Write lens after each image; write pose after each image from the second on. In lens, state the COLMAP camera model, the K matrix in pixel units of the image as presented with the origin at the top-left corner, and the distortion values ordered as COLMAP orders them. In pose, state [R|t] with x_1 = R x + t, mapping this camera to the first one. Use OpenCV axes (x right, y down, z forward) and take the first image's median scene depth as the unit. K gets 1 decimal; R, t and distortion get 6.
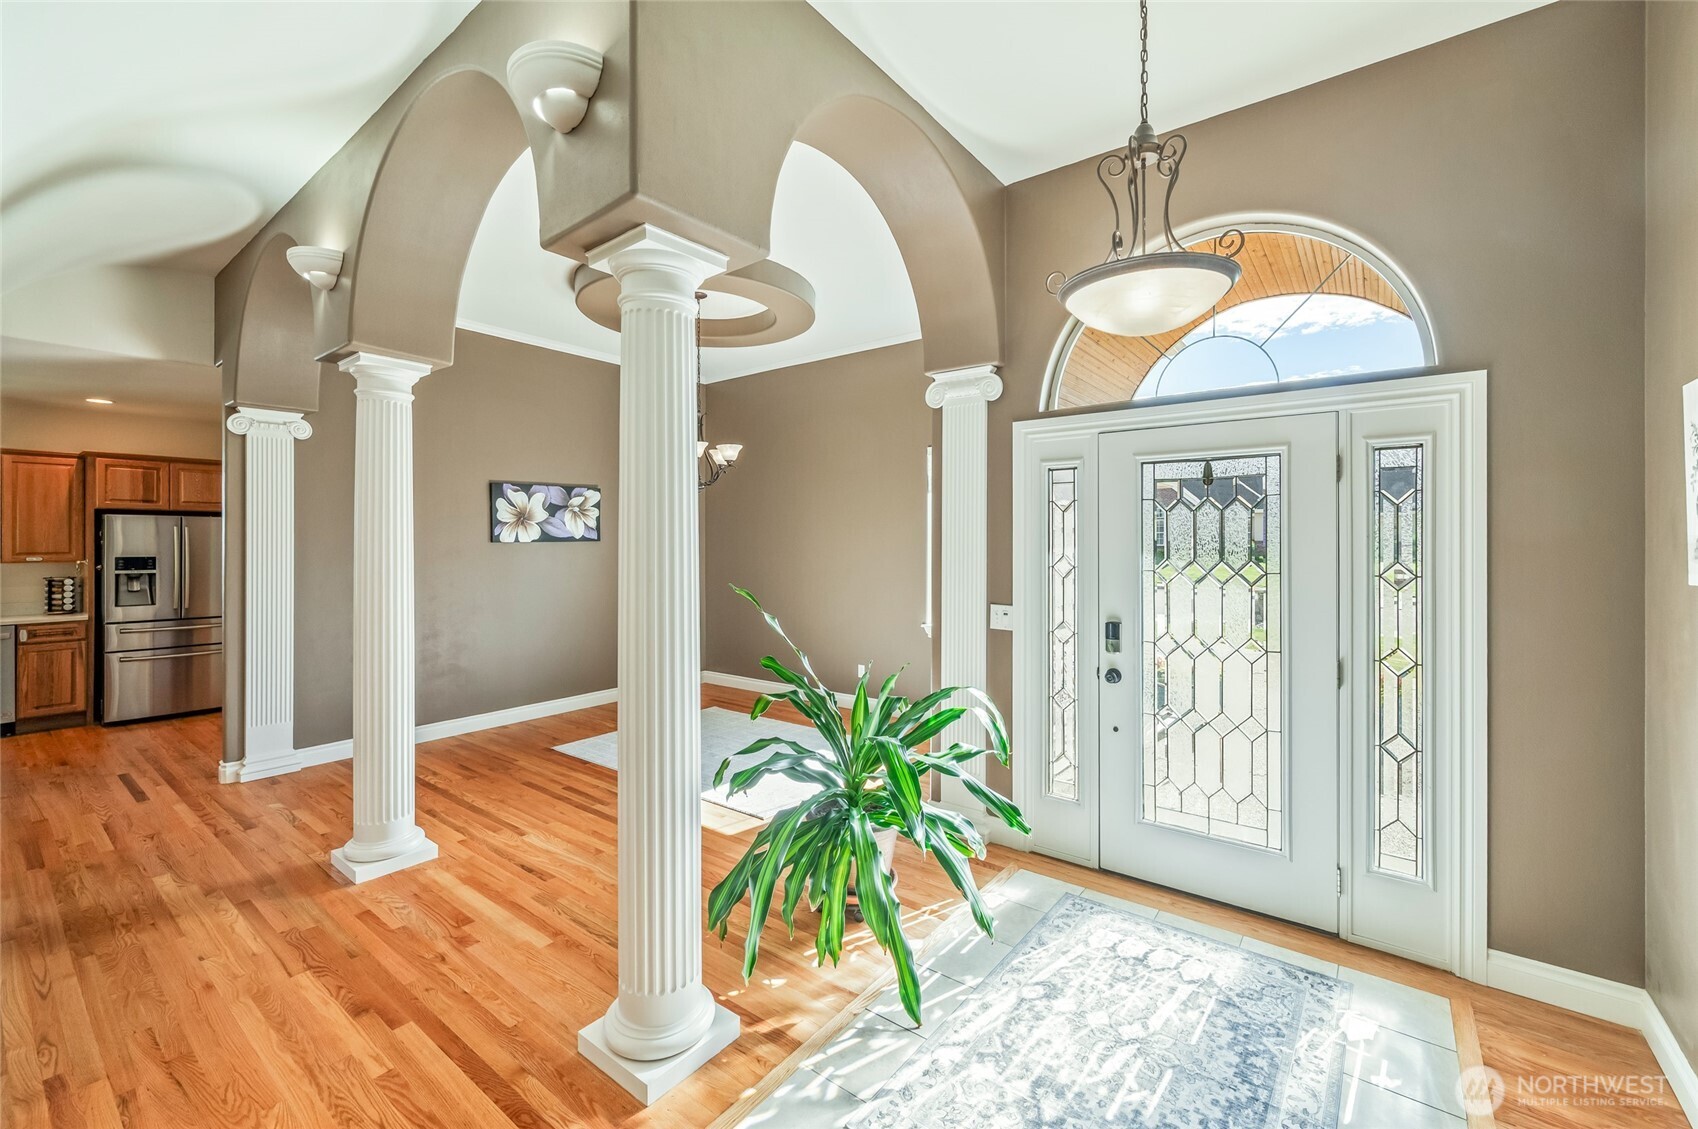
lens RADIAL K [[682.4, 0, 848.4], [0, 682.4, 551.5], [0, 0, 1]] dist [0.000580, 0.000366]
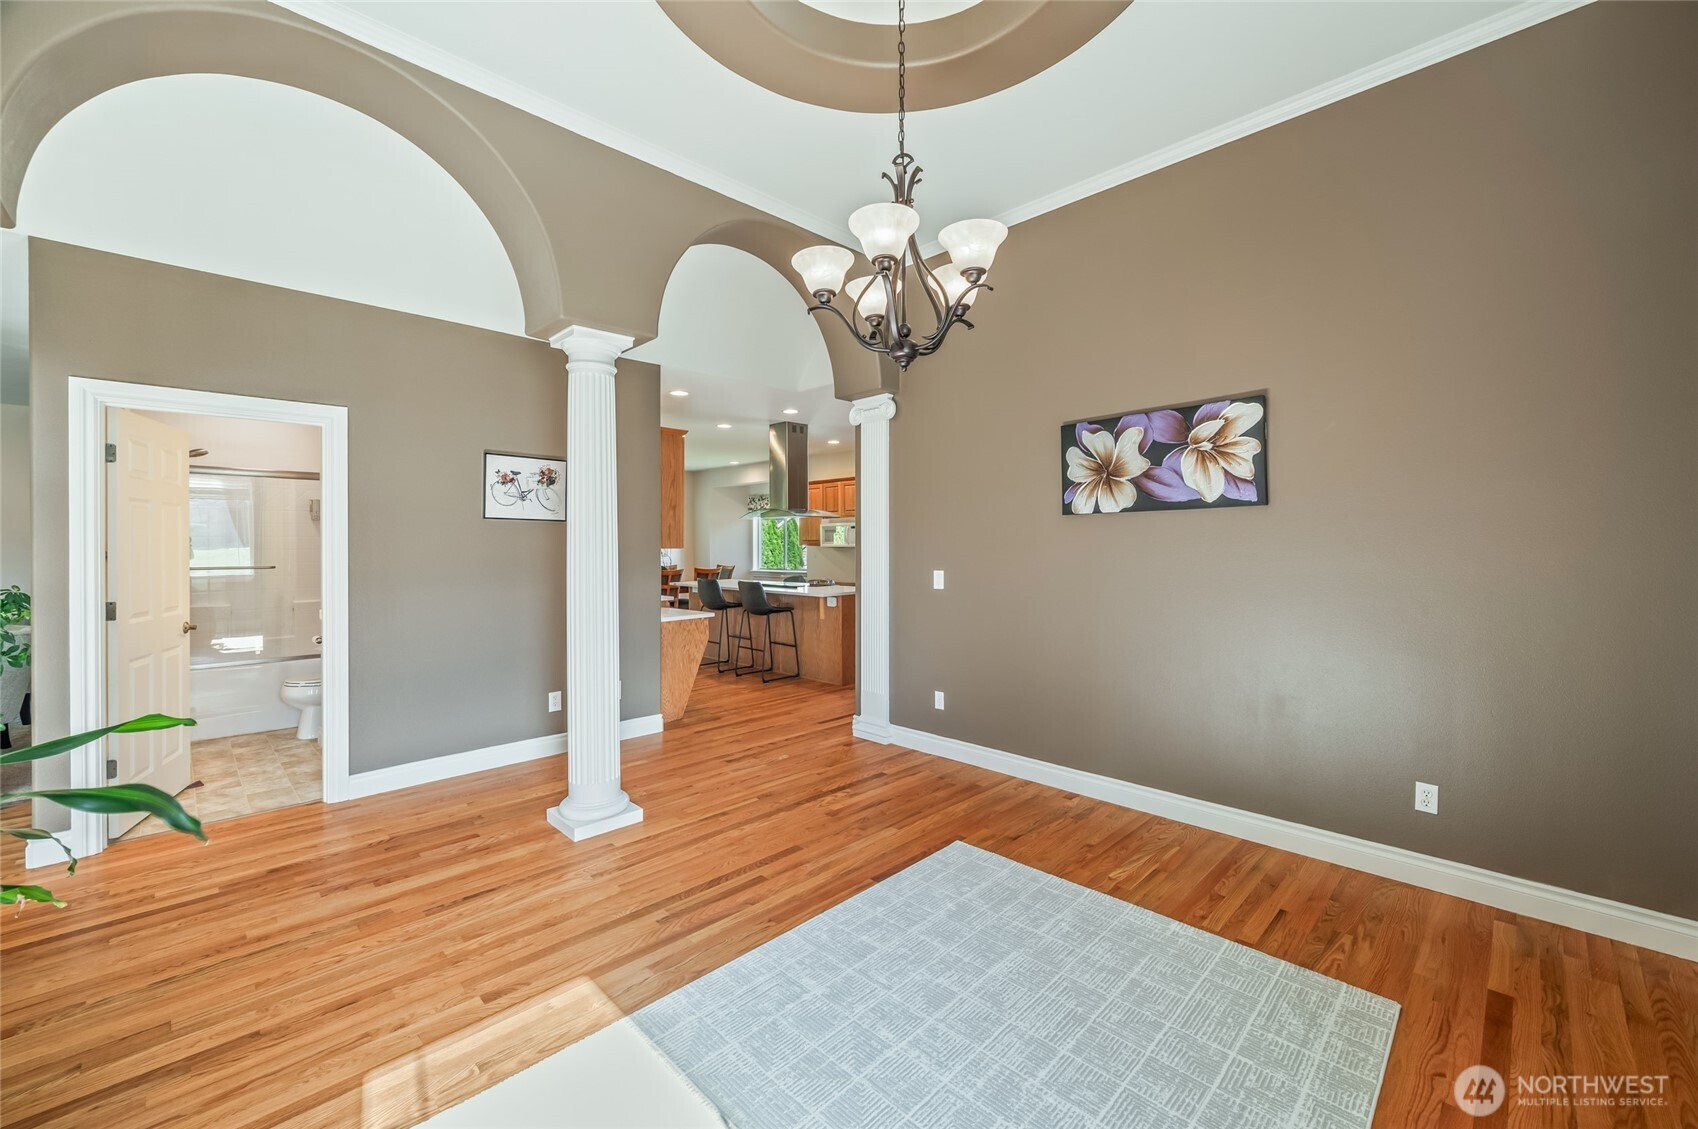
lens RADIAL K [[675.9, 0, 864.6], [0, 675.9, 552.5], [0, 0, 1]] dist [-0.000457, 0.000210]
pose [[-0.120213, 0.009579, -0.992702, 0.167850], [-0.011205, 0.999877, 0.011006, 0.019290], [0.992685, 0.012446, -0.120091, 0.913663]]
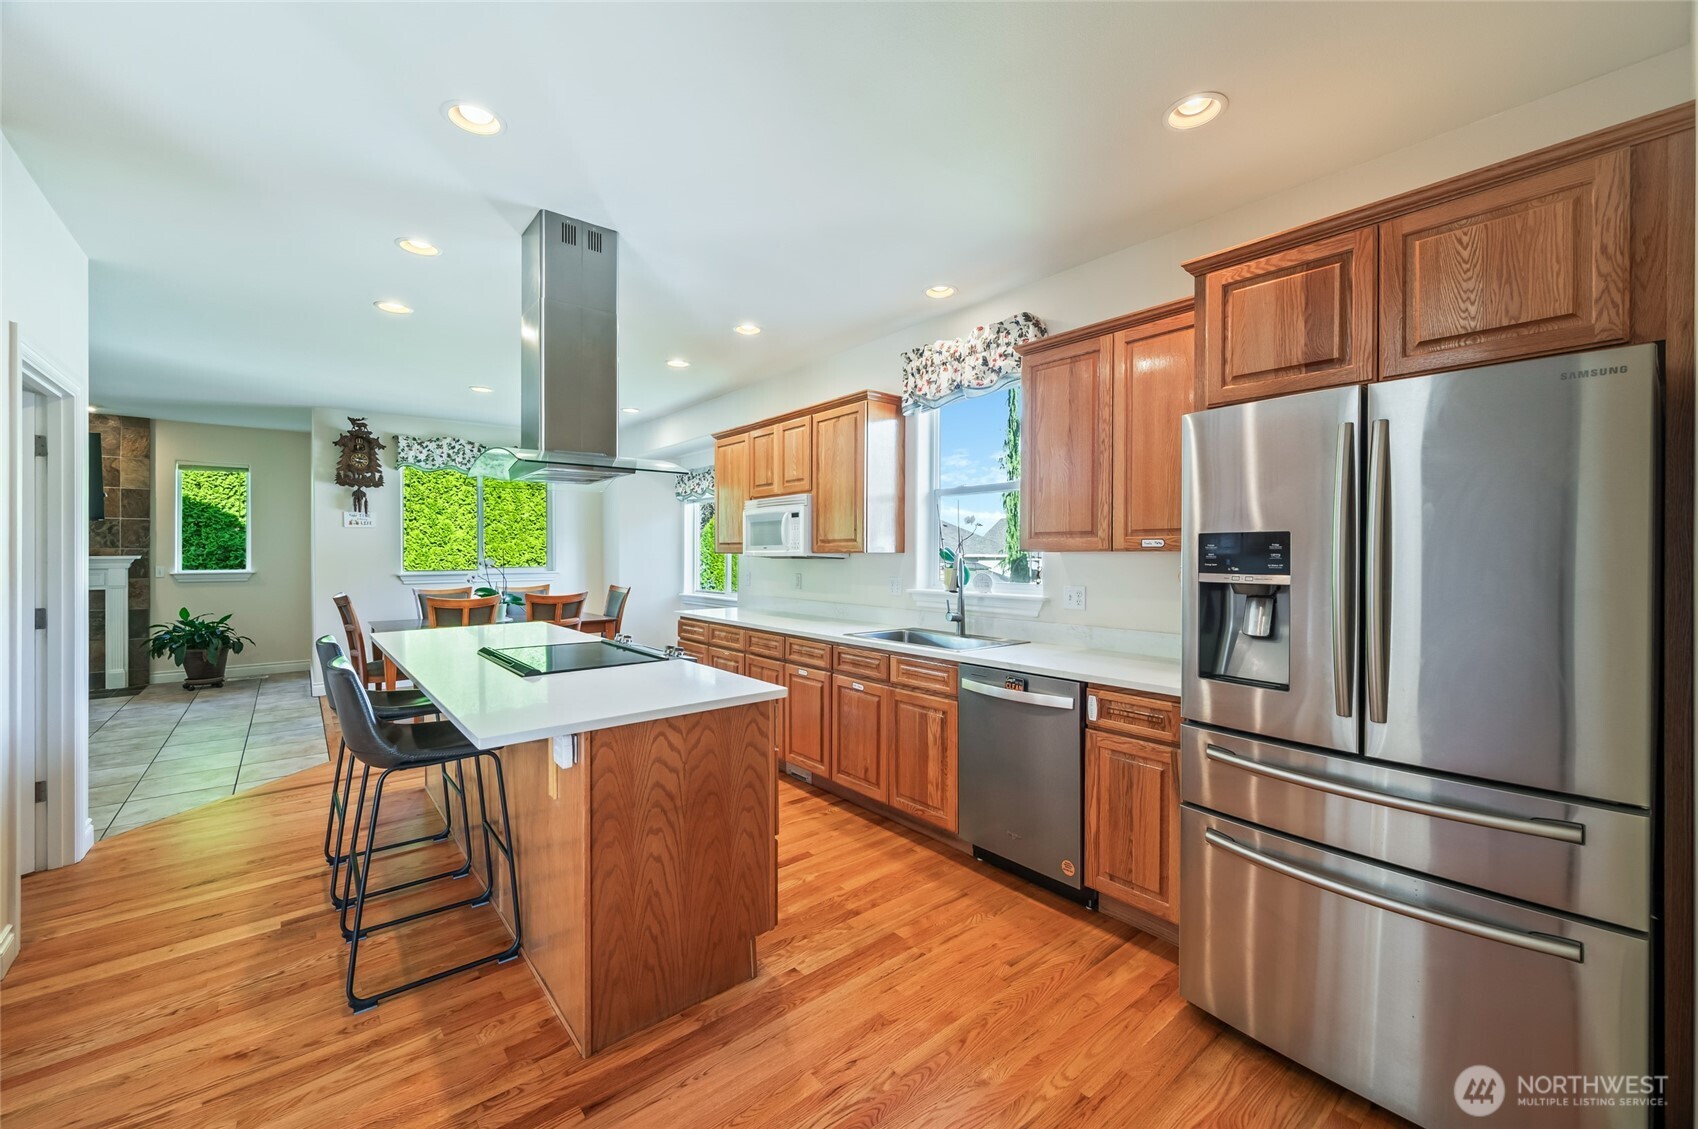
lens RADIAL K [[682.4, 0, 848.4], [0, 682.4, 551.5], [0, 0, 1]] dist [0.000580, 0.000366]
pose [[-0.234557, -0.002903, -0.972098, -0.712050], [-0.008681, 0.999962, -0.000892, 0.019277], [0.972064, 0.008230, -0.234573, 0.931544]]
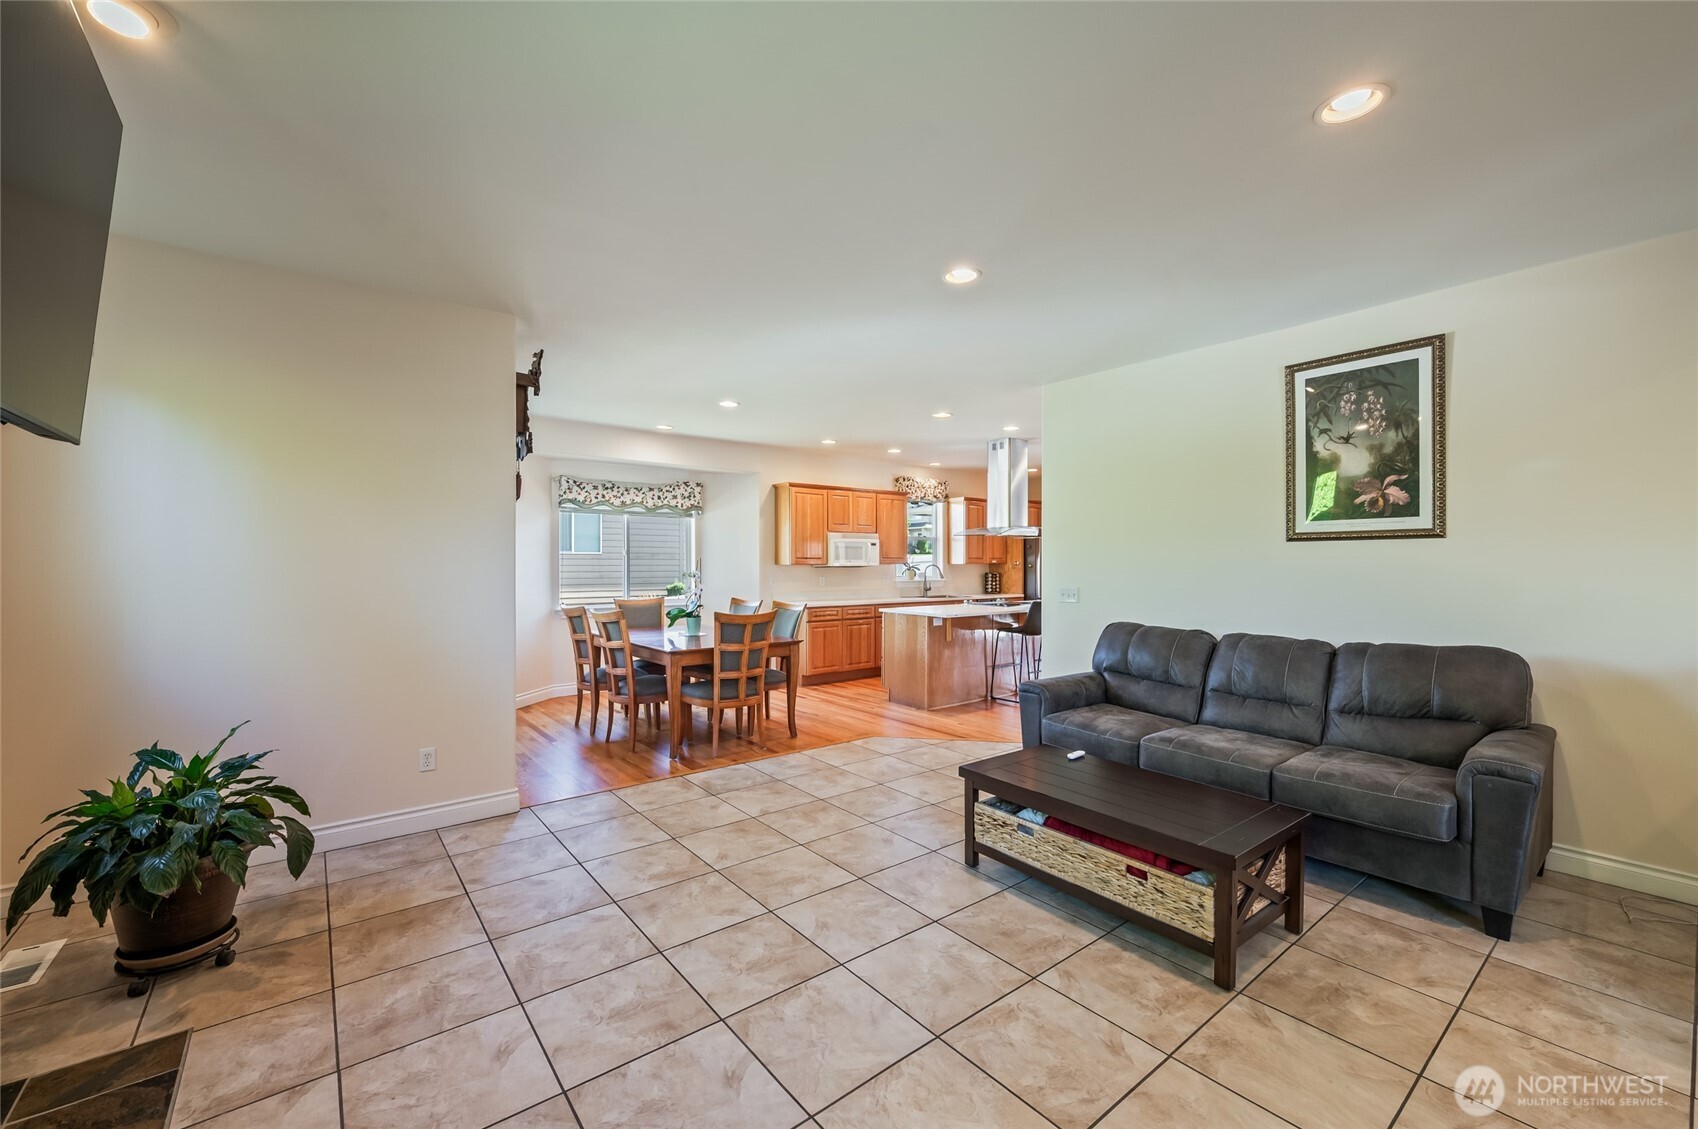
lens RADIAL K [[677.8, 0, 849.6], [0, 677.8, 555.5], [0, 0, 1]] dist [-0.000093, 0.000093]
pose [[0.970712, -0.003119, -0.240228, -1.159027], [-0.001623, 0.999808, -0.019540, 0.030963], [0.240242, 0.019358, 0.970520, -0.787588]]
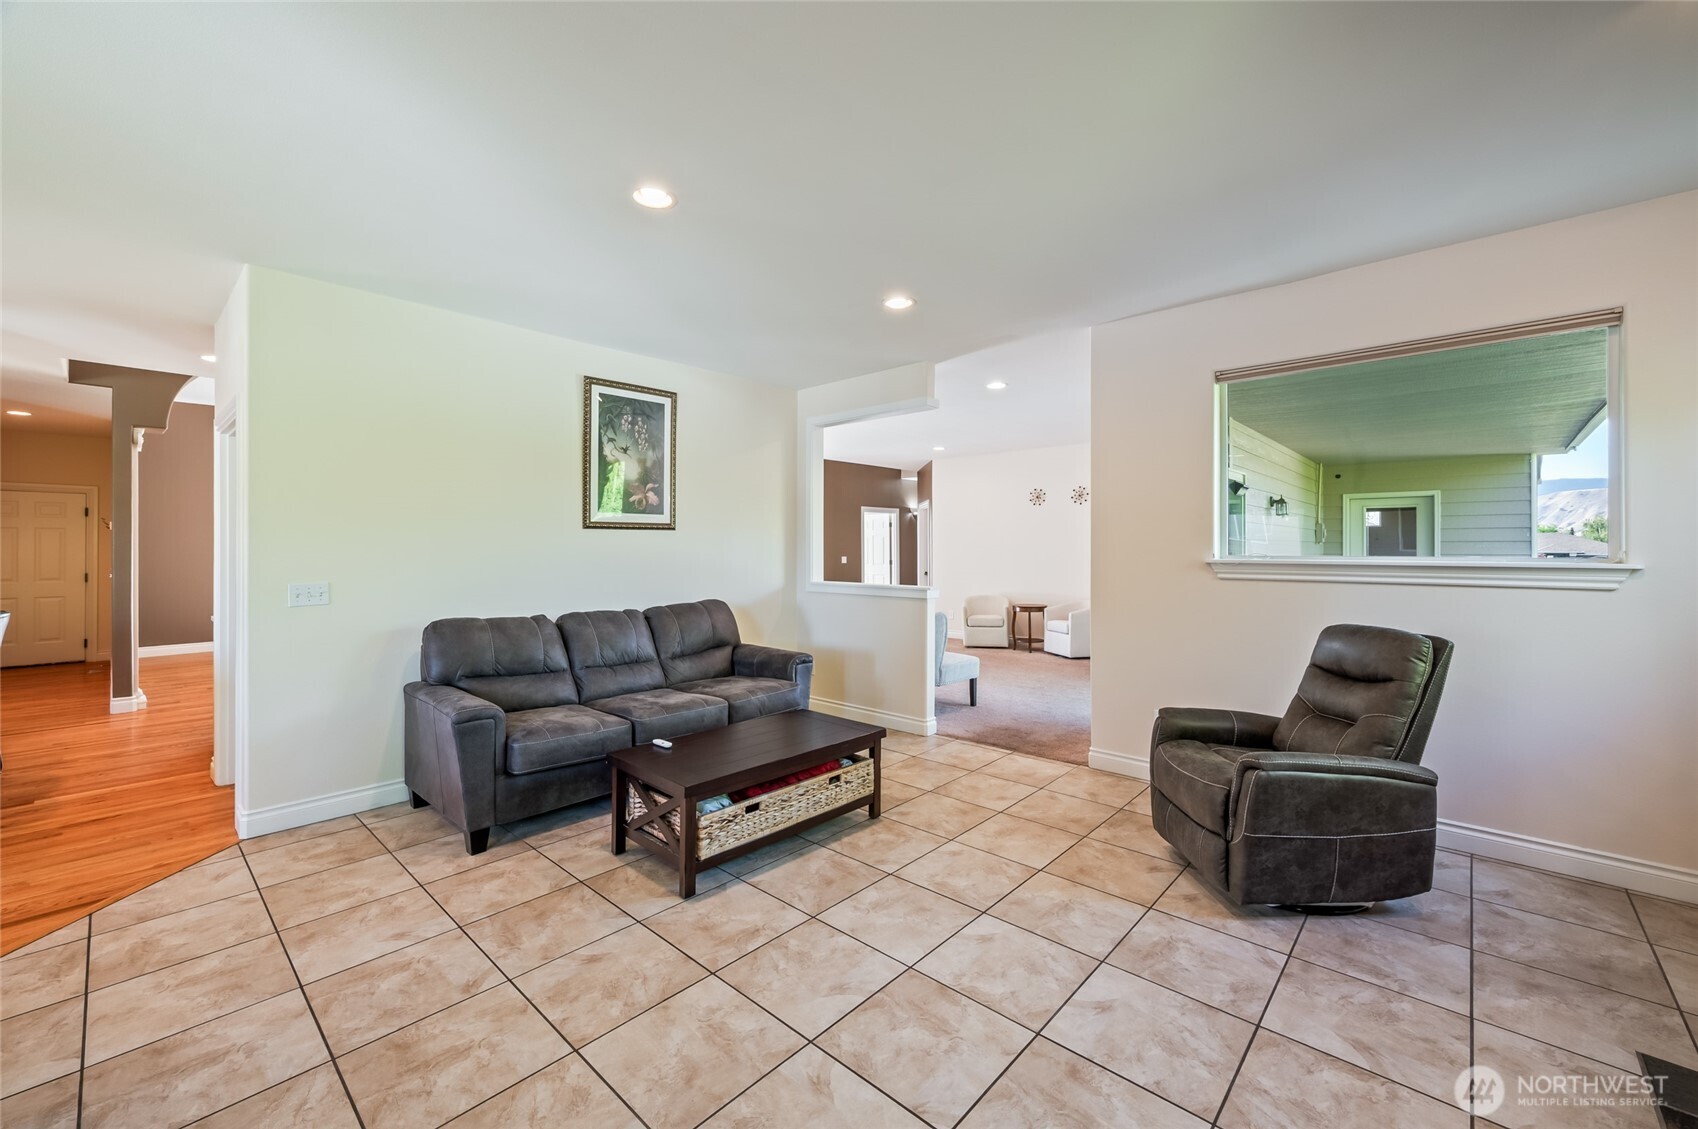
lens RADIAL K [[680.7, 0, 852.6], [0, 680.7, 543.5], [0, 0, 1]] dist [-0.000935, -0.000033]
pose [[0.089053, 0.002723, 0.996023, -1.653432], [0.010713, 0.999936, -0.003692, 0.025947], [-0.995969, 0.010999, 0.089018, -0.395279]]
